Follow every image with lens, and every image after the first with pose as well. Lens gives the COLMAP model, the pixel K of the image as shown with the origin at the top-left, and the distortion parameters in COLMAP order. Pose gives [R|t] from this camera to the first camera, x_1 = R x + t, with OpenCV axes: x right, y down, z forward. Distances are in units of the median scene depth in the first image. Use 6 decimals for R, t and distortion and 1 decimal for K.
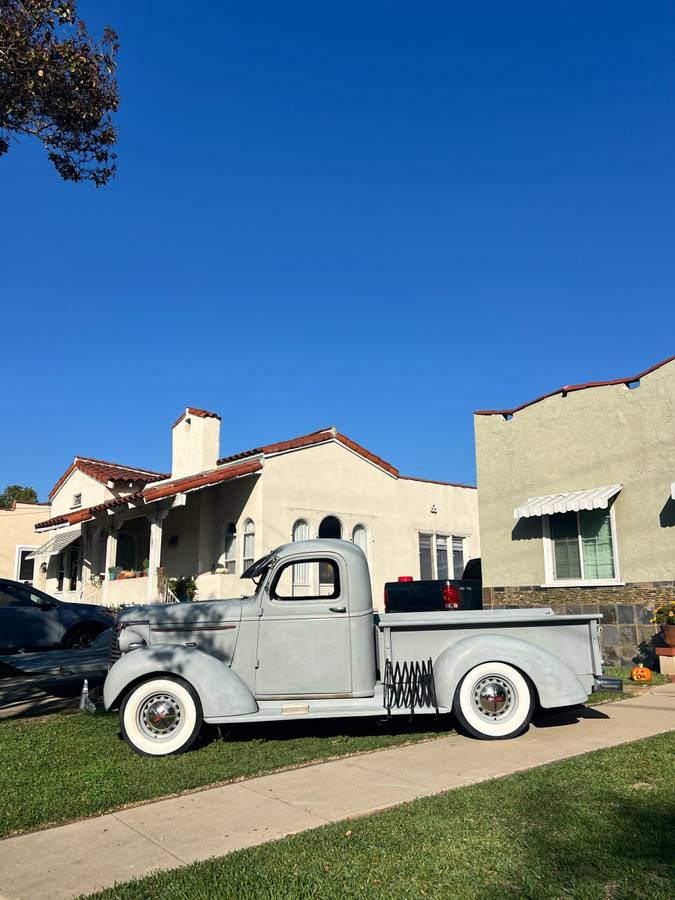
lens RADIAL K [[744.1, 0, 337.5], [0, 744.1, 450.0], [0, 0, 1]] dist [0.083083, -0.129328]
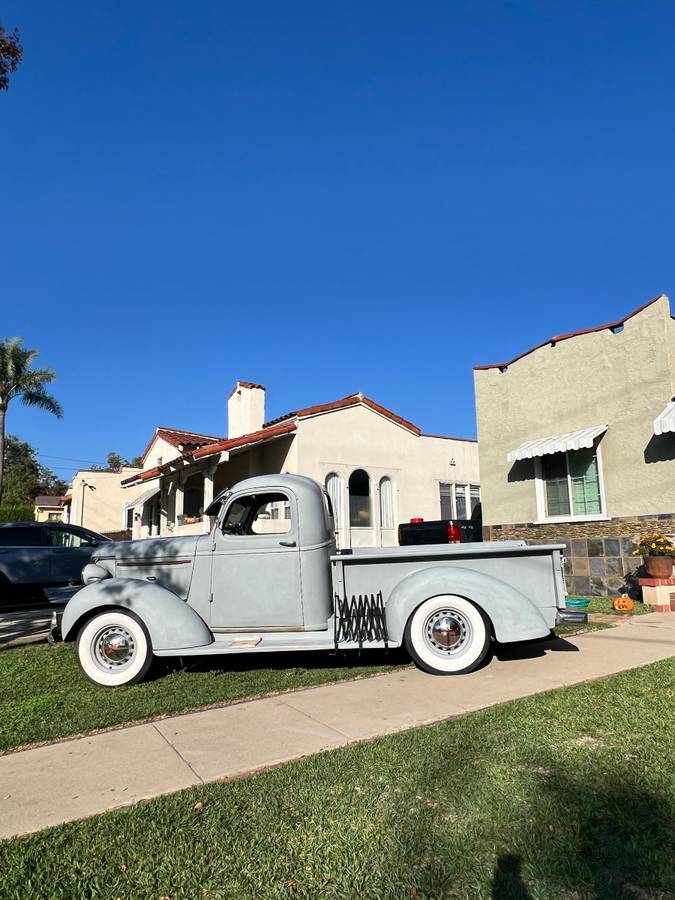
lens RADIAL K [[586.4, 0, 337.5], [0, 586.4, 446.8], [0, 0, 1]] dist [0.001271, 0.000155]
pose [[0.993926, -0.028548, -0.106288, 0.088349], [0.032172, 0.998952, 0.032545, 0.037094], [0.105247, -0.035767, 0.993803, 0.142215]]
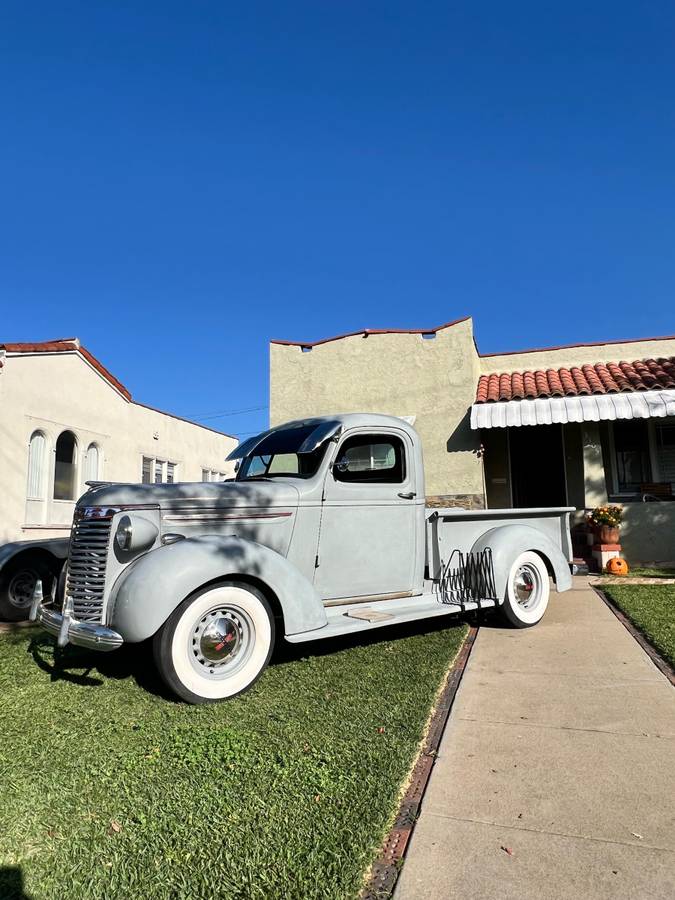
lens RADIAL K [[586.4, 0, 337.5], [0, 586.4, 446.8], [0, 0, 1]] dist [0.001271, 0.000155]
pose [[0.810711, 0.082377, 0.579622, -0.261018], [-0.113558, 0.993375, 0.017652, 0.091198], [-0.574328, -0.080131, 0.814694, 0.297579]]
